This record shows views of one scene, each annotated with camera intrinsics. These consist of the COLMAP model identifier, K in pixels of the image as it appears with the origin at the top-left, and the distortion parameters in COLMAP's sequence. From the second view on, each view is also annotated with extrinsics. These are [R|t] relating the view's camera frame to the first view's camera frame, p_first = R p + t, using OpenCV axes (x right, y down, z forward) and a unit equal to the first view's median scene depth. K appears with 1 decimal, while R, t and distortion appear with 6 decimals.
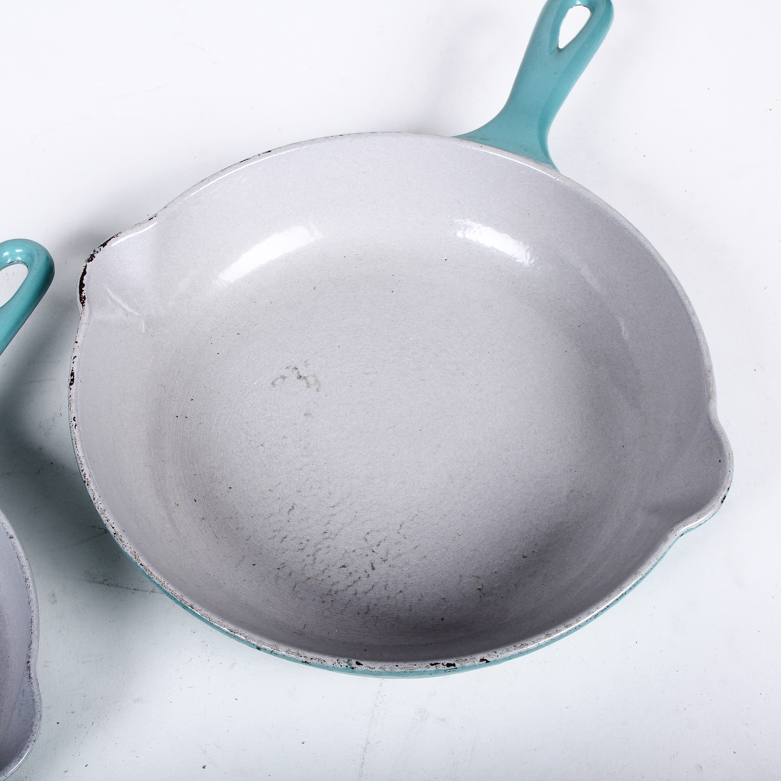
lens RADIAL K [[1335.7, 0, 390.5], [0, 1335.7, 390.5], [0, 0, 1]] dist [-0.094458, 0.095251]
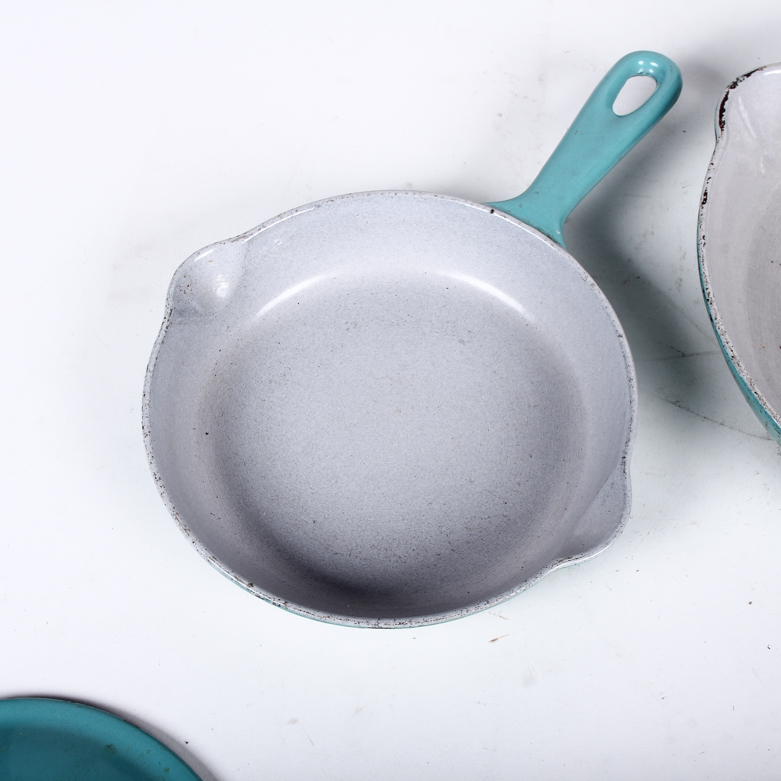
lens RADIAL K [[1335.7, 0, 390.5], [0, 1335.7, 390.5], [0, 0, 1]] dist [-0.094458, 0.095251]
pose [[0.948432, 0.250774, -0.193879, -0.225768], [-0.232924, 0.966217, 0.110325, 0.073307], [0.214996, -0.059476, 0.974802, -0.033085]]
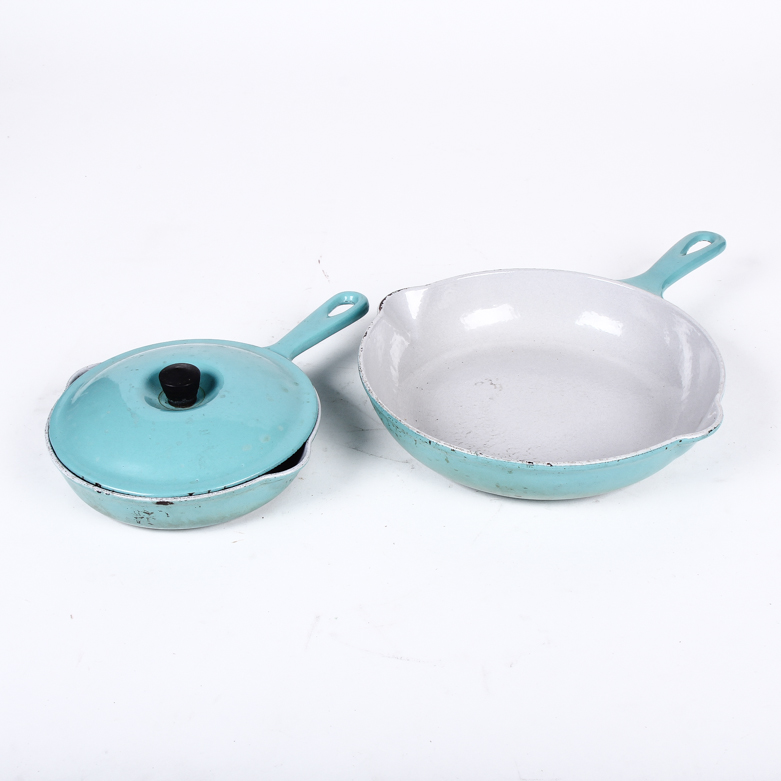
lens RADIAL K [[1335.7, 0, 390.5], [0, 1335.7, 390.5], [0, 0, 1]] dist [-0.094458, 0.095251]
pose [[0.955711, 0.134944, -0.261547, 0.275714], [-0.226905, 0.903818, -0.362804, 0.696129], [0.187433, 0.406082, 0.894408, -0.589985]]
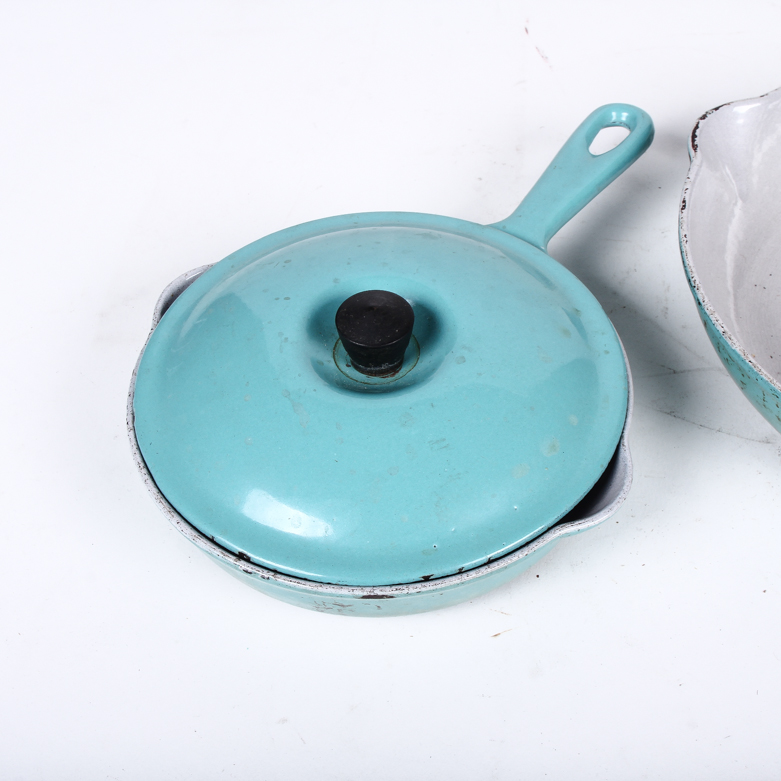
lens RADIAL K [[1335.7, 0, 390.5], [0, 1335.7, 390.5], [0, 0, 1]] dist [-0.094458, 0.095251]
pose [[0.955901, 0.174938, -0.235901, -0.182613], [-0.208701, 0.969759, -0.126536, 0.294658], [0.206631, 0.170189, 0.963504, -0.005450]]
